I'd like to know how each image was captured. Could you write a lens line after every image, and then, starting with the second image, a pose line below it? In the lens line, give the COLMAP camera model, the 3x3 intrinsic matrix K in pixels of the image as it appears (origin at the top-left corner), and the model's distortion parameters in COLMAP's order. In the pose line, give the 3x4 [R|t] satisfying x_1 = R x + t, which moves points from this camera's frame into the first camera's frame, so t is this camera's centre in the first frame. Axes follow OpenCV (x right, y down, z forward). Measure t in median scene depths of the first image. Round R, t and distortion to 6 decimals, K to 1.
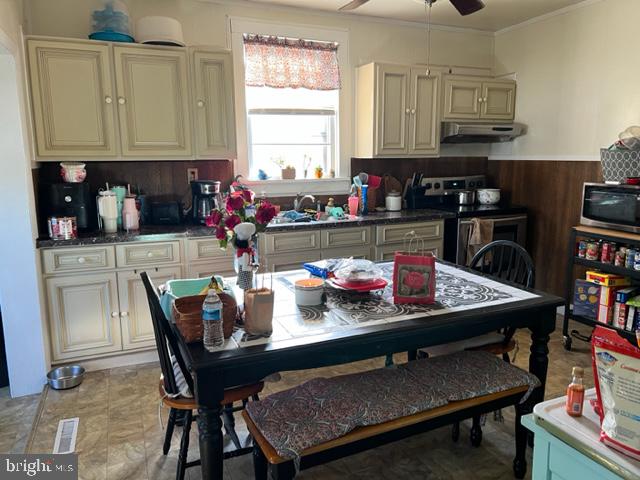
lens RADIAL K [[480.3, 0, 320.5], [0, 480.3, 239.7], [0, 0, 1]] dist [0.031686, -0.044963]
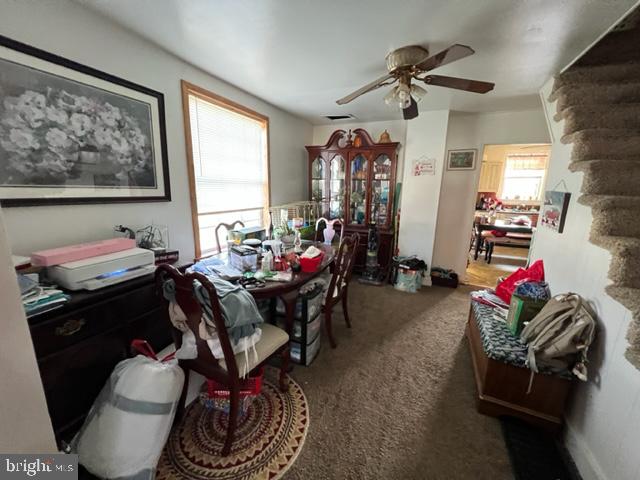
lens RADIAL K [[254.5, 0, 318.8], [0, 254.5, 240.3], [0, 0, 1]] dist [0.000675, 0.000045]
pose [[0.686132, 0.169632, -0.707424, 0.281249], [-0.152514, 0.984365, 0.088116, 0.196296], [0.711311, 0.047433, 0.701276, -1.121083]]
